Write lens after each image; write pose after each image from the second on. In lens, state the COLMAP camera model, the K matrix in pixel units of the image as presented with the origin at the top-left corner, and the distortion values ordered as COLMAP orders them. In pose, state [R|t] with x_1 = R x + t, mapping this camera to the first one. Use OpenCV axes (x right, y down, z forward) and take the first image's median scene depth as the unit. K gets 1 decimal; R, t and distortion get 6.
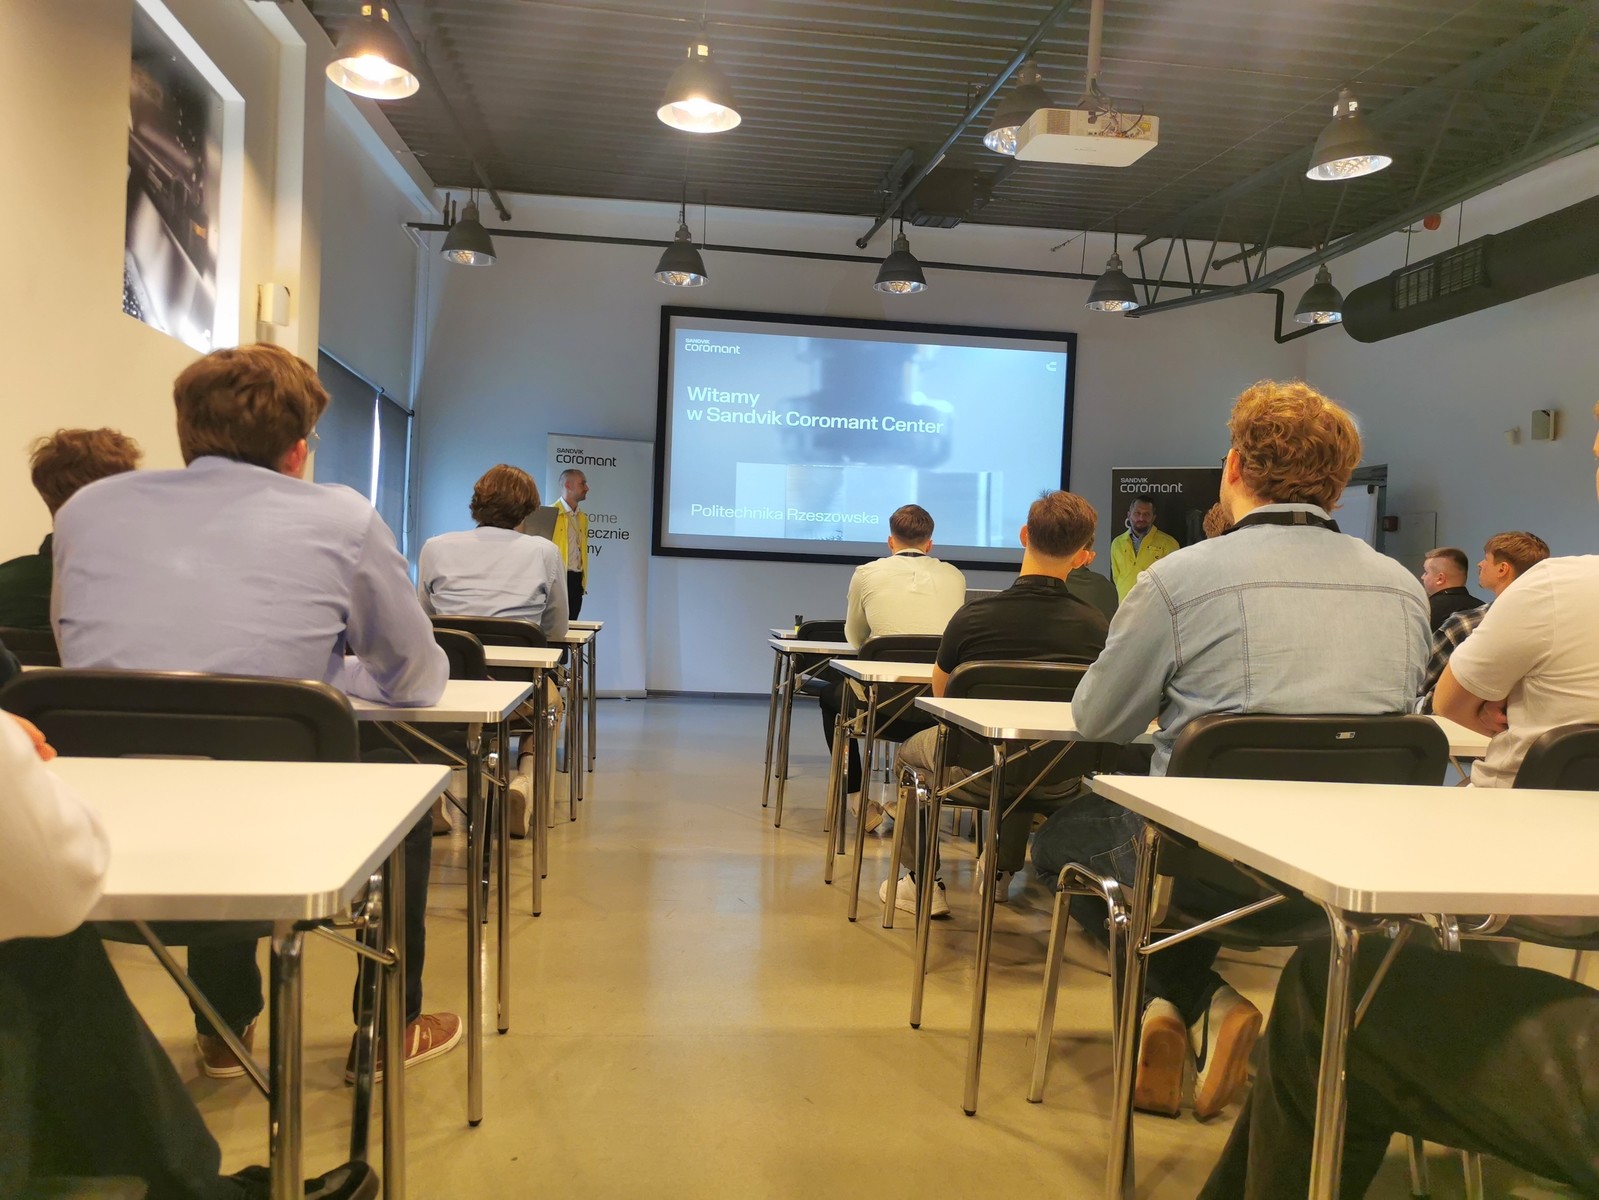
lens RADIAL K [[1221.0, 0, 784.2], [0, 1221.0, 607.1], [0, 0, 1]] dist [0.050321, -0.060166]
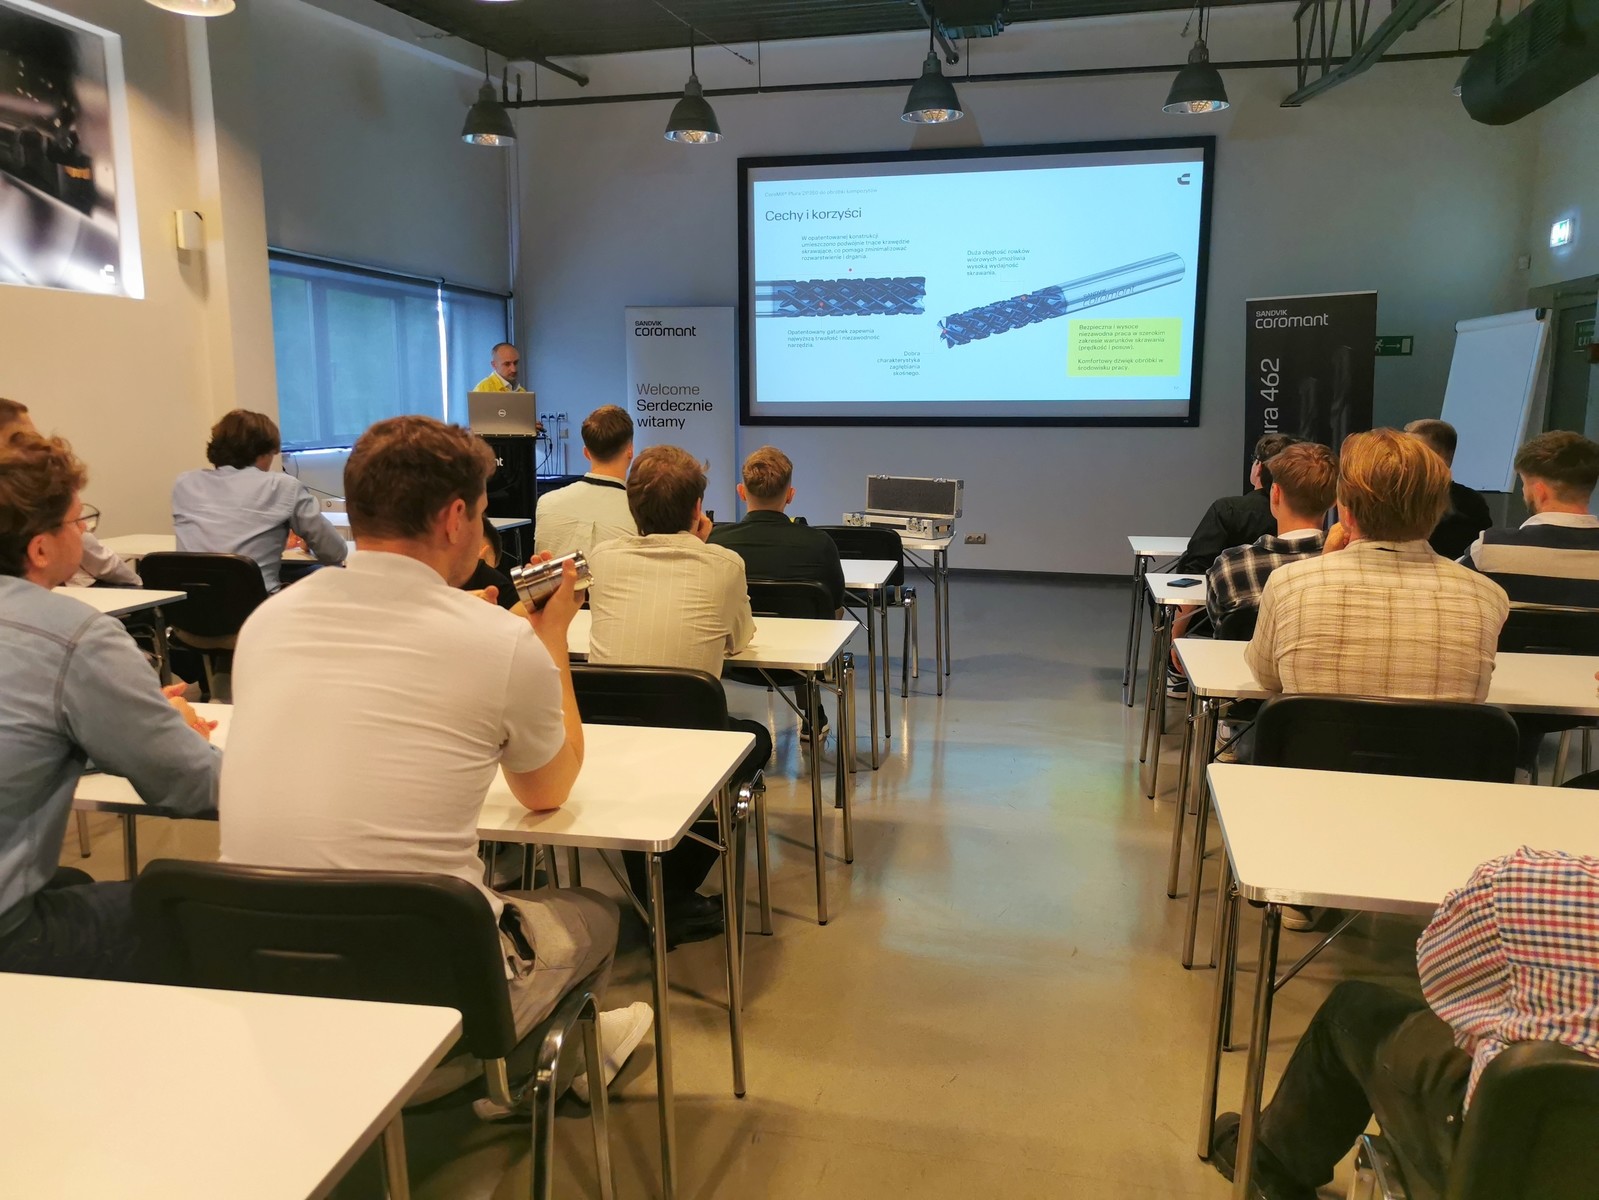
lens RADIAL K [[1219.9, 0, 792.7], [0, 1219.9, 601.9], [0, 0, 1]] dist [0.049270, -0.030660]
pose [[0.943327, 0.012416, -0.331632, 0.264186], [0.034140, 0.990367, 0.134189, -0.032929], [0.330104, -0.137906, 0.933817, 0.082023]]
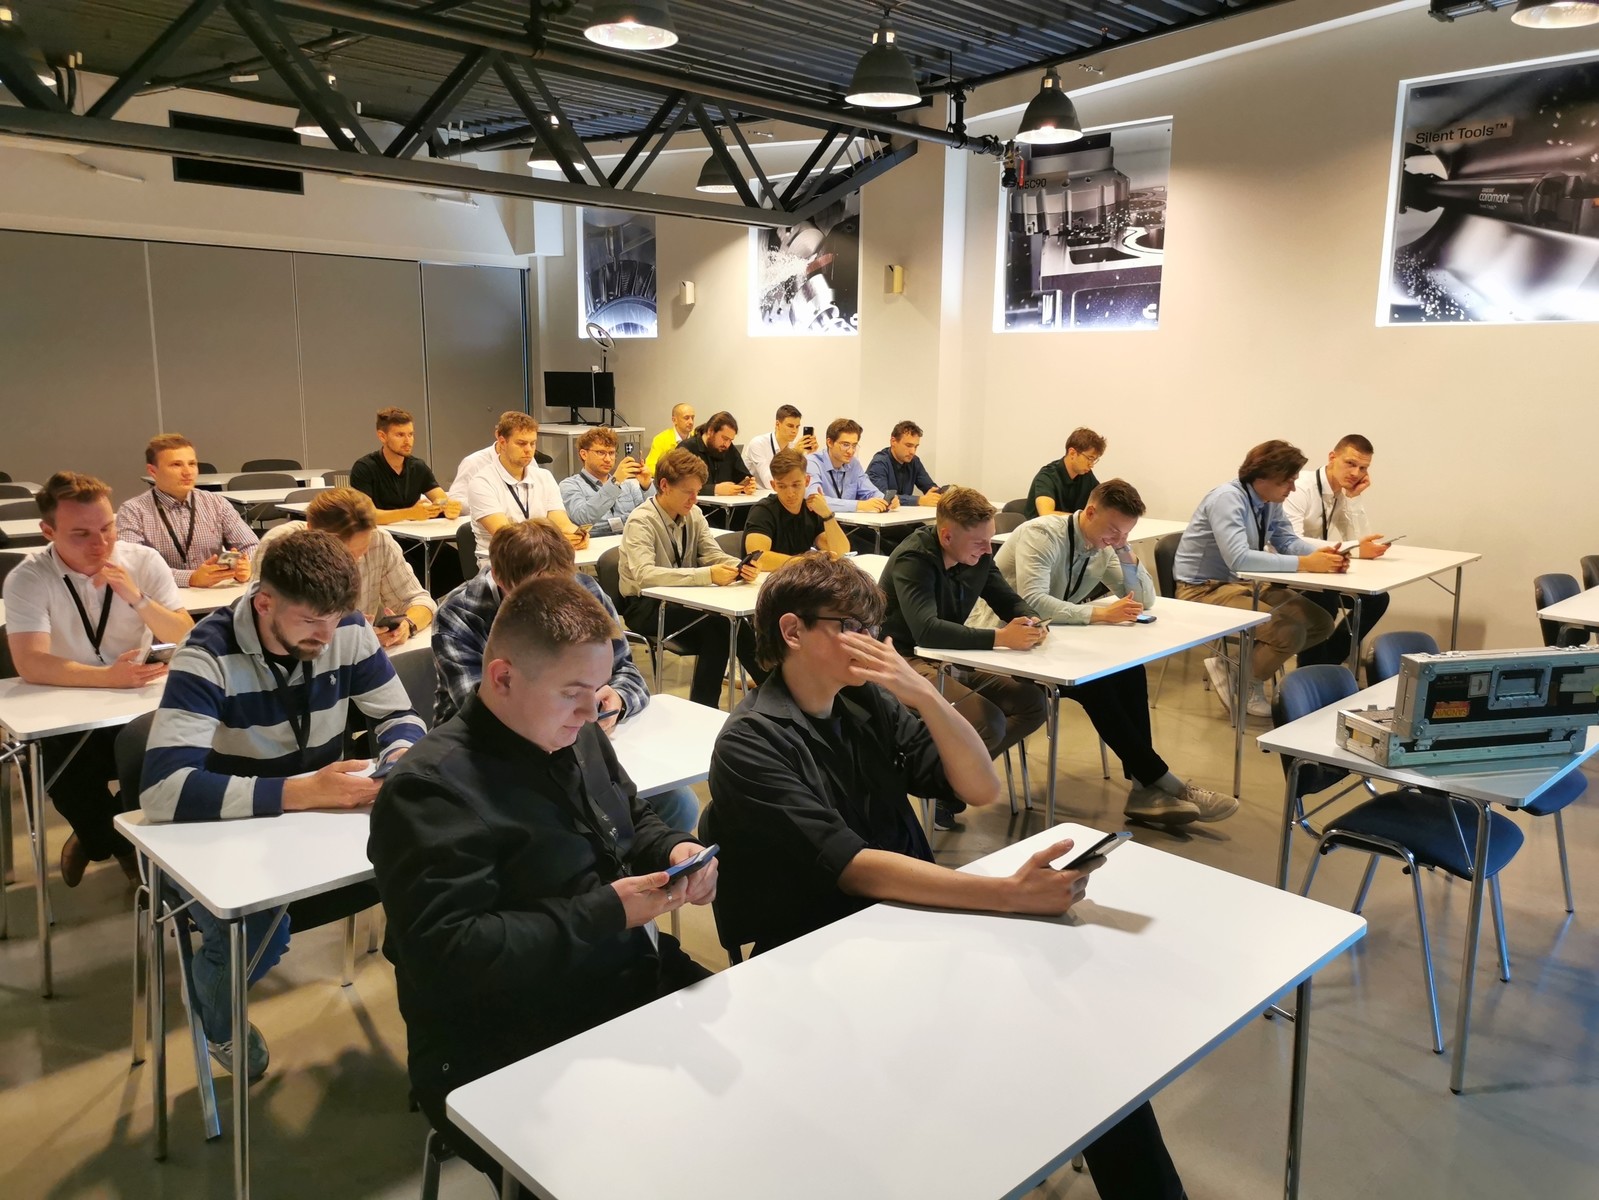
lens RADIAL K [[1219.9, 0, 792.7], [0, 1219.9, 601.9], [0, 0, 1]] dist [0.049270, -0.030660]
pose [[-0.786483, 0.068708, -0.613778, 0.430831], [-0.056175, 0.981715, 0.181878, -0.066608], [0.615052, 0.177523, -0.768243, 0.809259]]
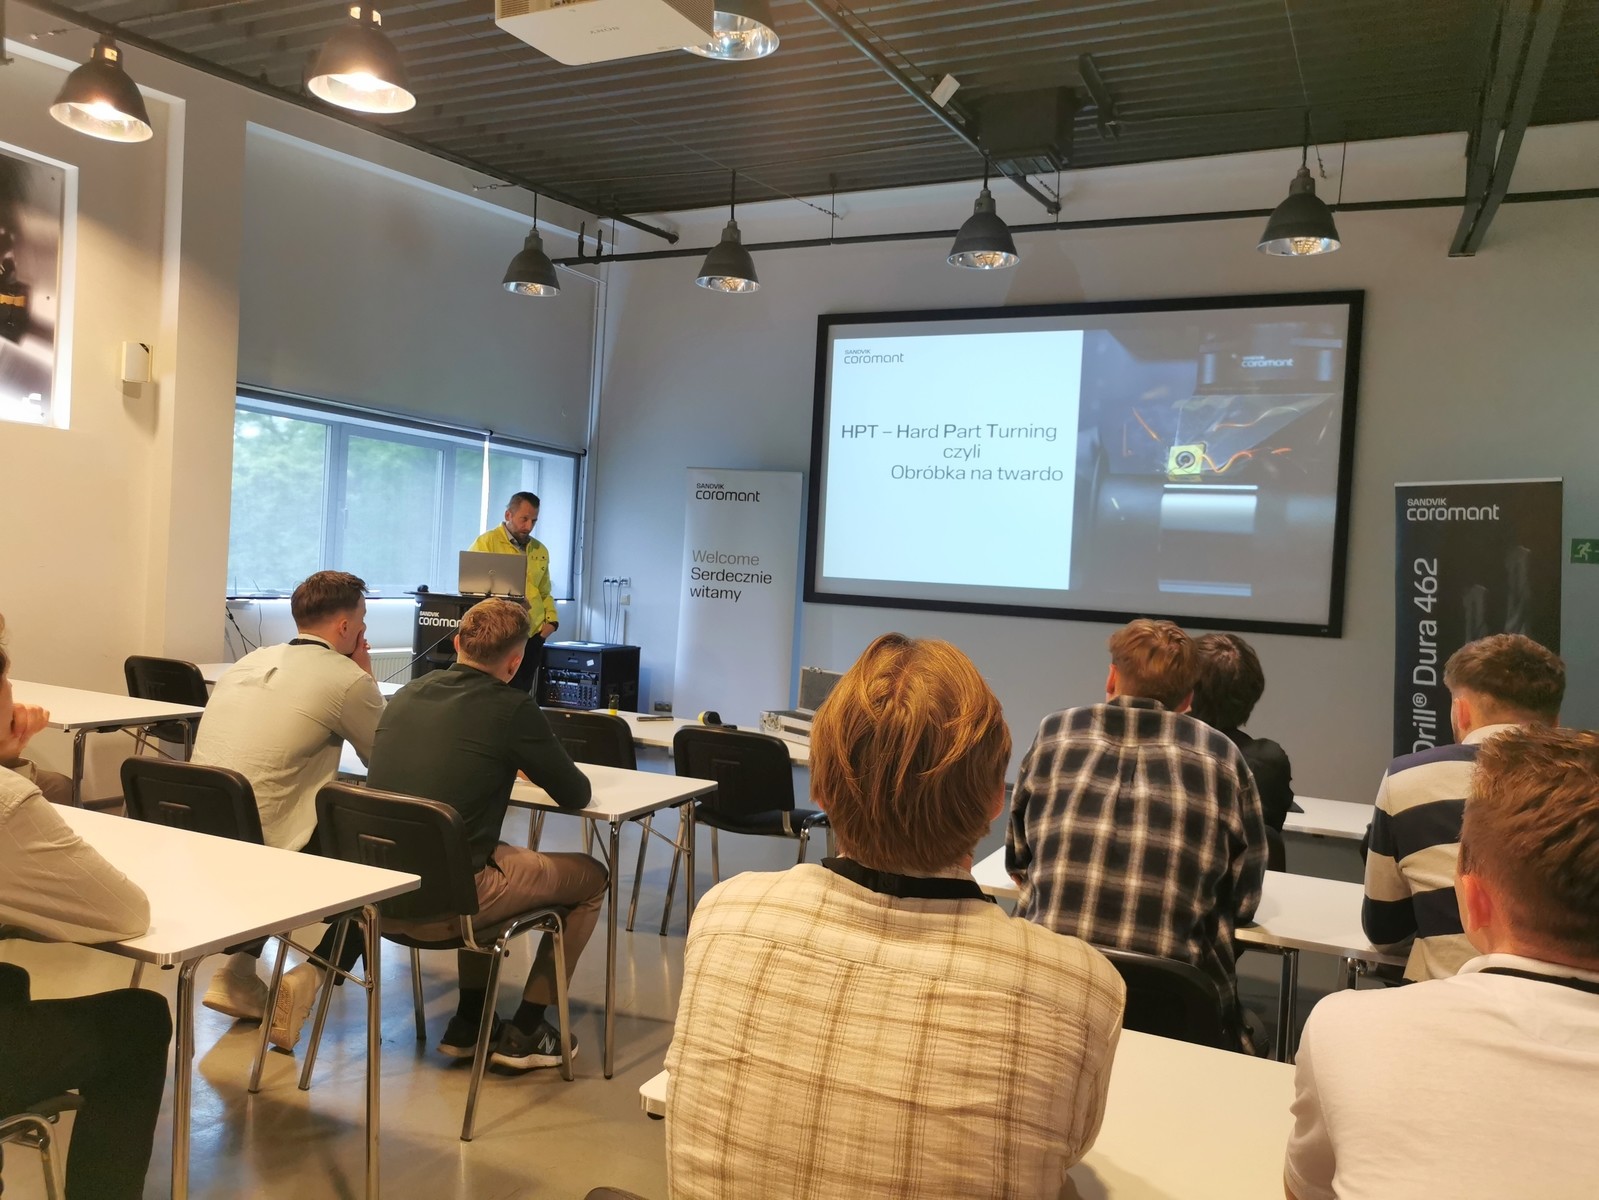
lens RADIAL K [[1232.7, 0, 799.5], [0, 1232.7, 600.0], [0, 0, 1]] dist [0.029304, -0.008424]
pose [[0.849325, 0.017292, -0.527587, 0.360516], [-0.029240, 0.999470, -0.014313, -0.031948], [0.527060, 0.027583, 0.849380, 0.260399]]
